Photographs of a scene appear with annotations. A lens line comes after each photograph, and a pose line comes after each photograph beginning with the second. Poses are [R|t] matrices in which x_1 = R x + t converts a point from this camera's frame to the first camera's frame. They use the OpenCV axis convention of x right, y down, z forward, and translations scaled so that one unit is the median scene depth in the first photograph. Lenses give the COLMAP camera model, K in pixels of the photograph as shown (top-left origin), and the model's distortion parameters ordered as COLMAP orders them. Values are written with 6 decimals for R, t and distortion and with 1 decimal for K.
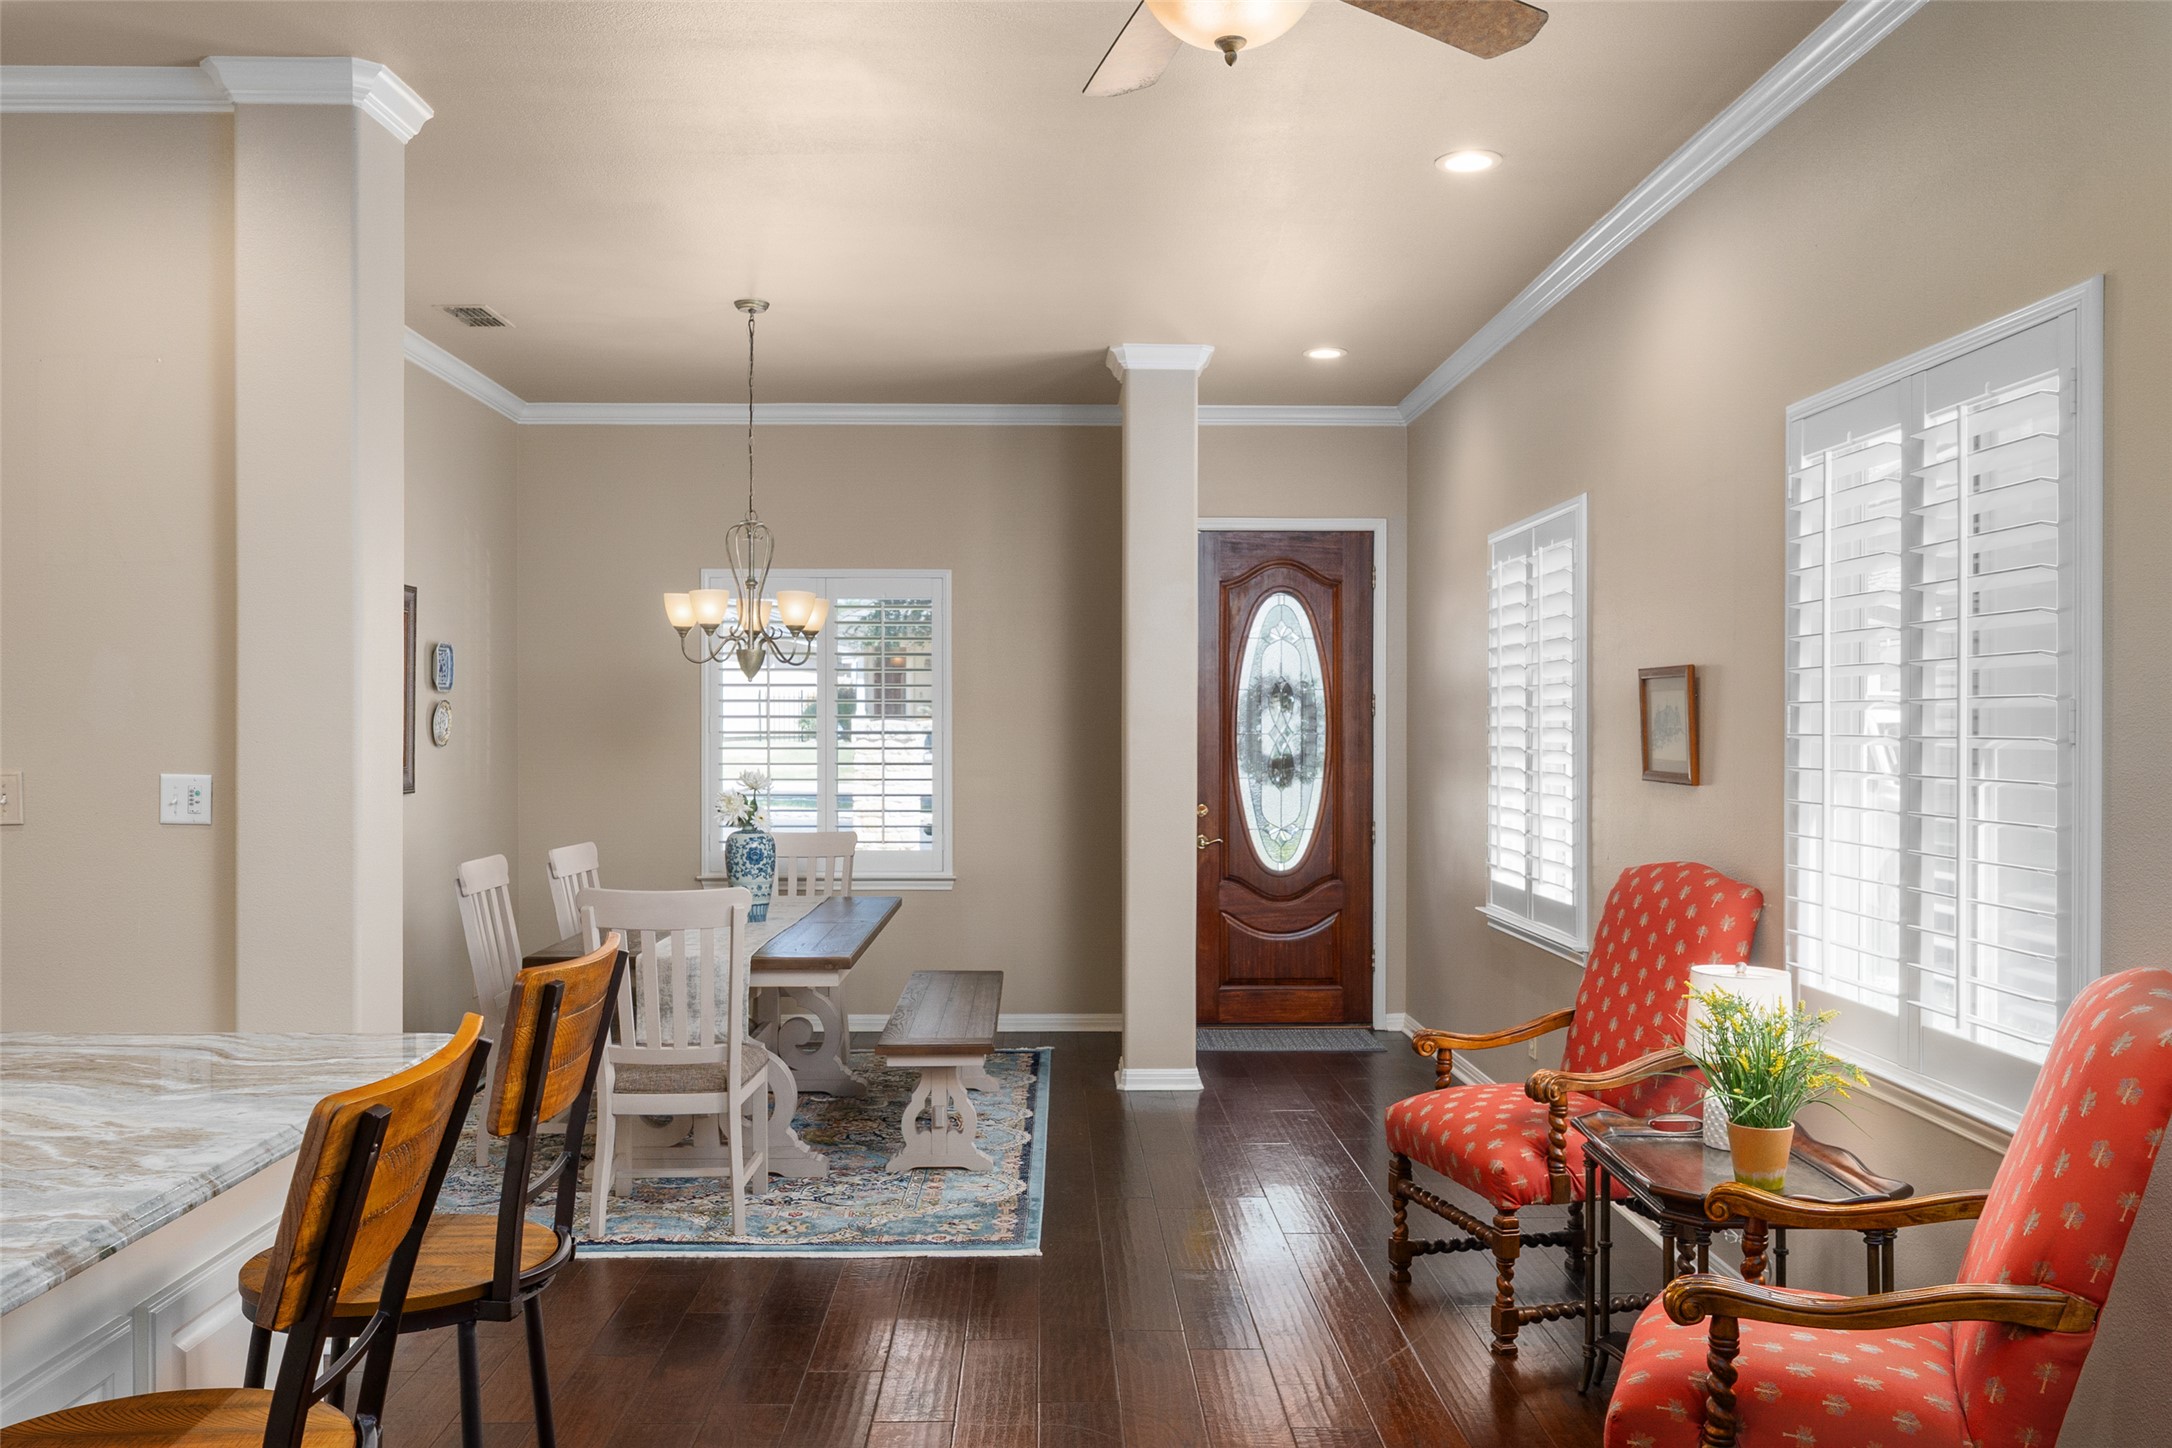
lens RADIAL K [[1753.6, 0, 1085.1], [0, 1753.6, 728.1], [0, 0, 1]] dist [-0.000942, -0.000249]
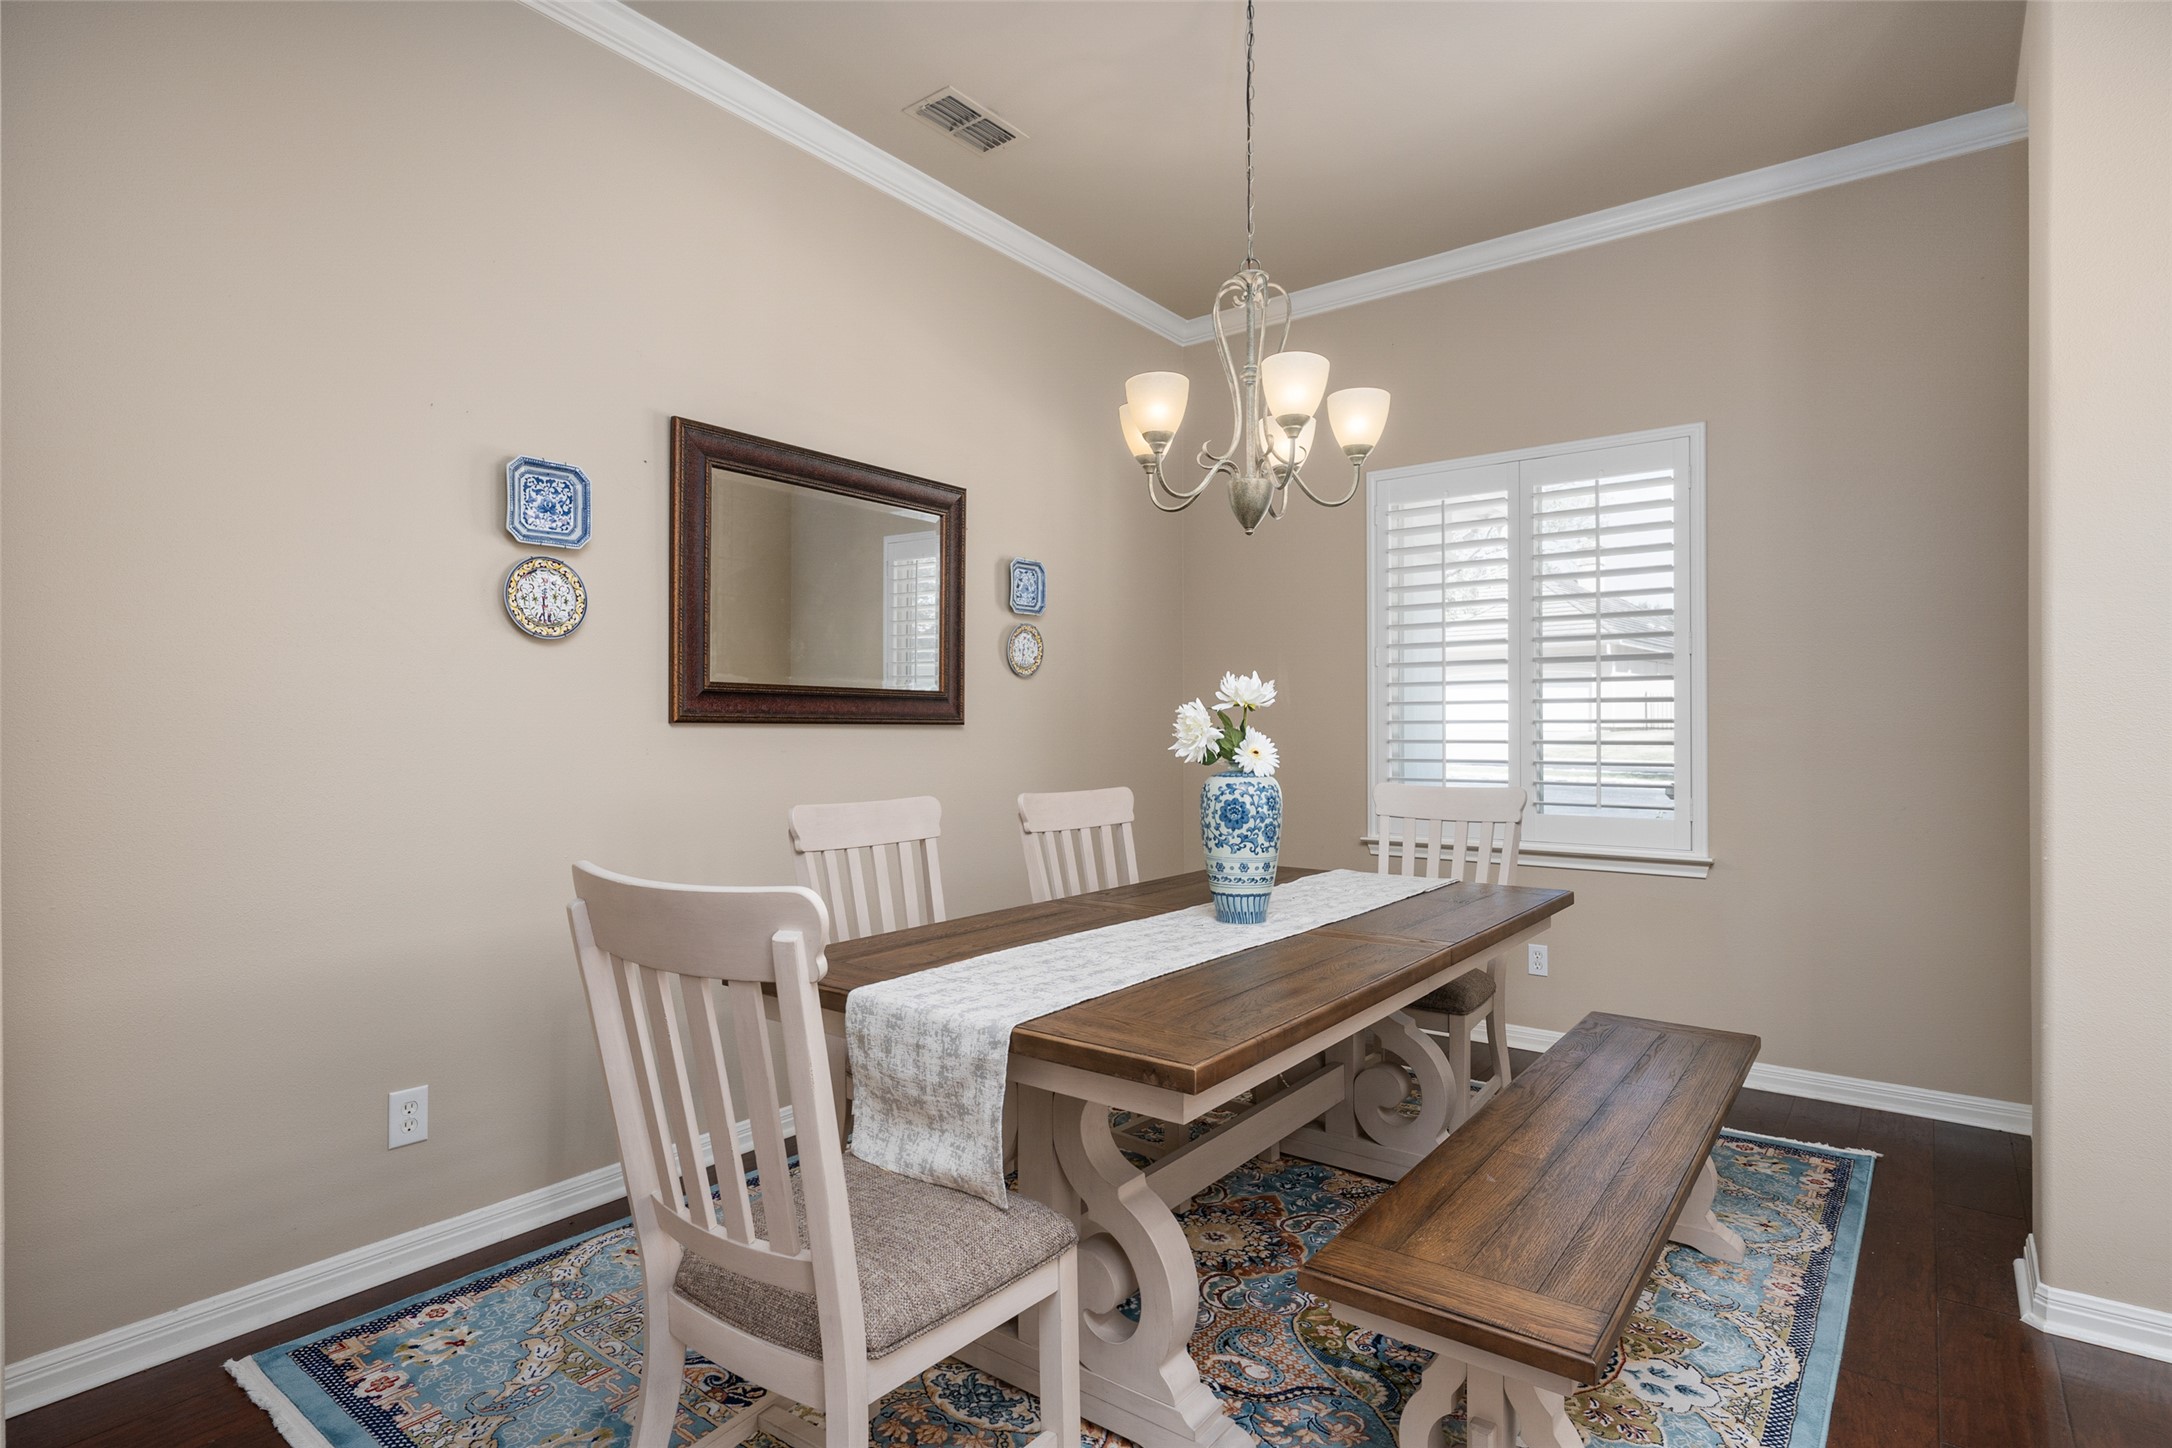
lens RADIAL K [[1104.2, 0, 1087.3], [0, 1104.2, 734.0], [0, 0, 1]] dist [0.004783, 0.000865]
pose [[0.782028, -0.001595, -0.623242, 0.007610], [0.003632, 0.999991, 0.001997, 0.041366], [0.623233, -0.003825, 0.782027, 0.626387]]
